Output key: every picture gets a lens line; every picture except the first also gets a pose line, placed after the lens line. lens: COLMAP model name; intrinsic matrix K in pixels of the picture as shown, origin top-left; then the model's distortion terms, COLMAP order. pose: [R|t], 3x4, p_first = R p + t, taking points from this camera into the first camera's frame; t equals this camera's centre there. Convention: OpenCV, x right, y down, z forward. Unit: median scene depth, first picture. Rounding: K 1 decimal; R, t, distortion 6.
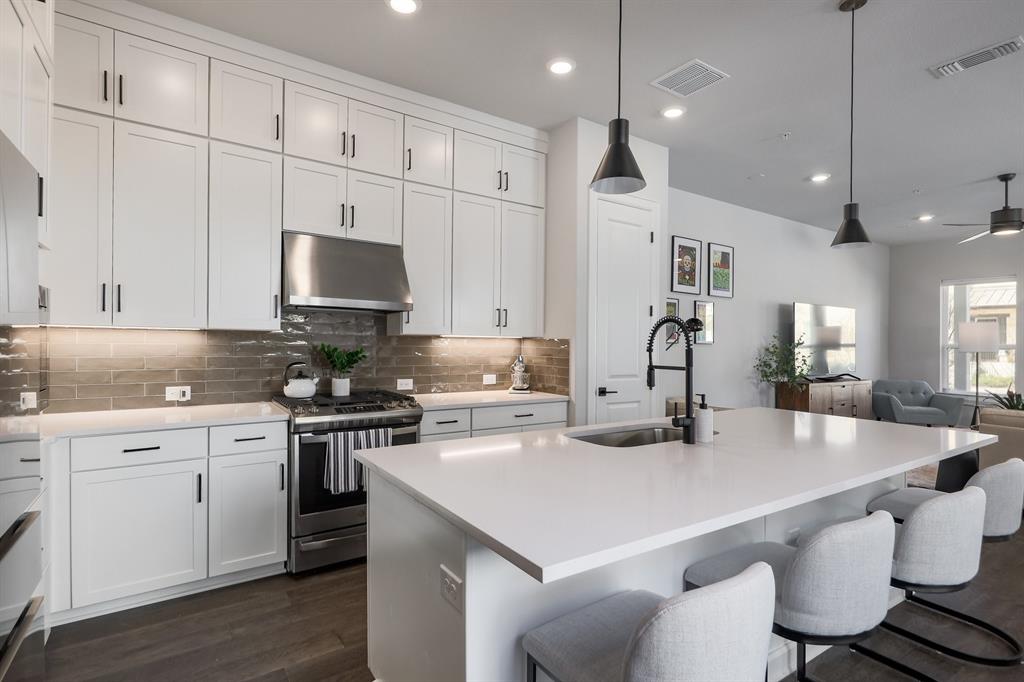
lens RADIAL K [[528.2, 0, 507.3], [0, 528.2, 338.4], [0, 0, 1]] dist [0.001538, 0.000458]
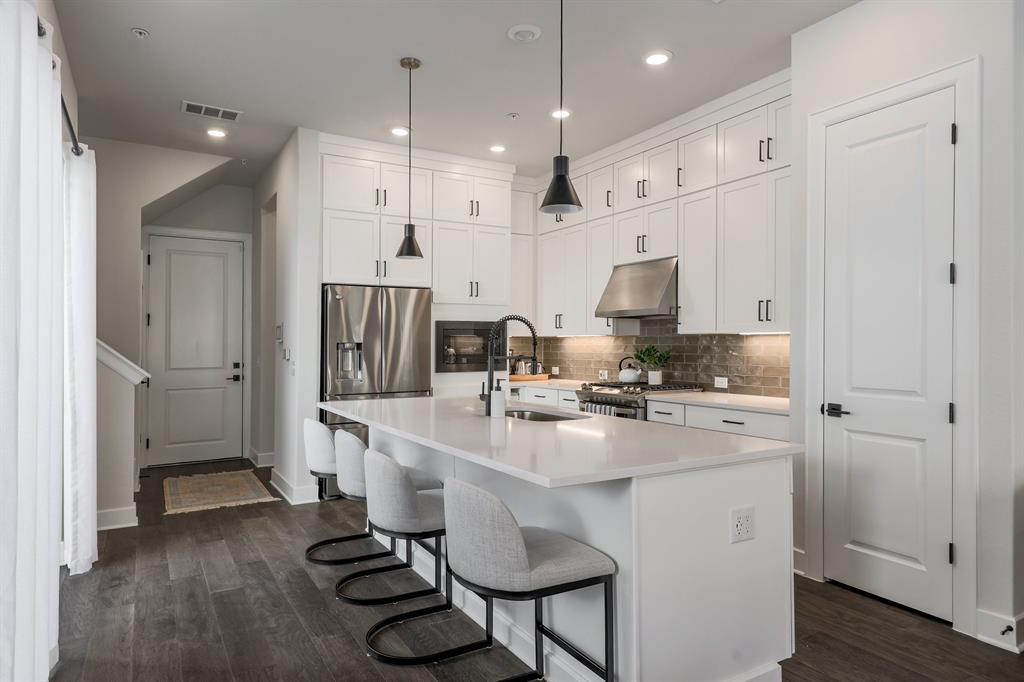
lens RADIAL K [[631.1, 0, 512.0], [0, 631.1, 341.0], [0, 0, 1]] dist [0.002226, 0.000645]
pose [[-0.105090, -0.019844, -0.994265, 1.195551], [0.005435, 0.999774, -0.020529, 0.032761], [0.994448, -0.007561, -0.104959, 0.800138]]
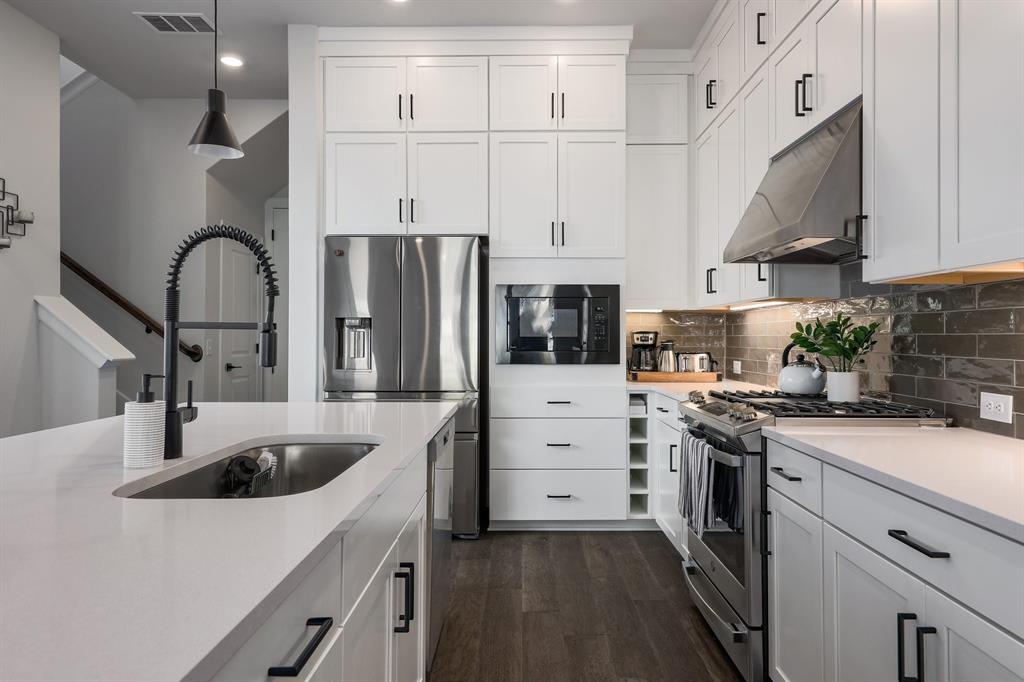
lens RADIAL K [[639.2, 0, 511.4], [0, 639.2, 333.9], [0, 0, 1]] dist [0.003547, 0.001269]
pose [[-0.606787, -0.019974, -0.794614, 0.445453], [-0.006116, 0.999772, -0.020460, 0.050308], [0.794841, -0.007555, -0.606771, 1.109905]]
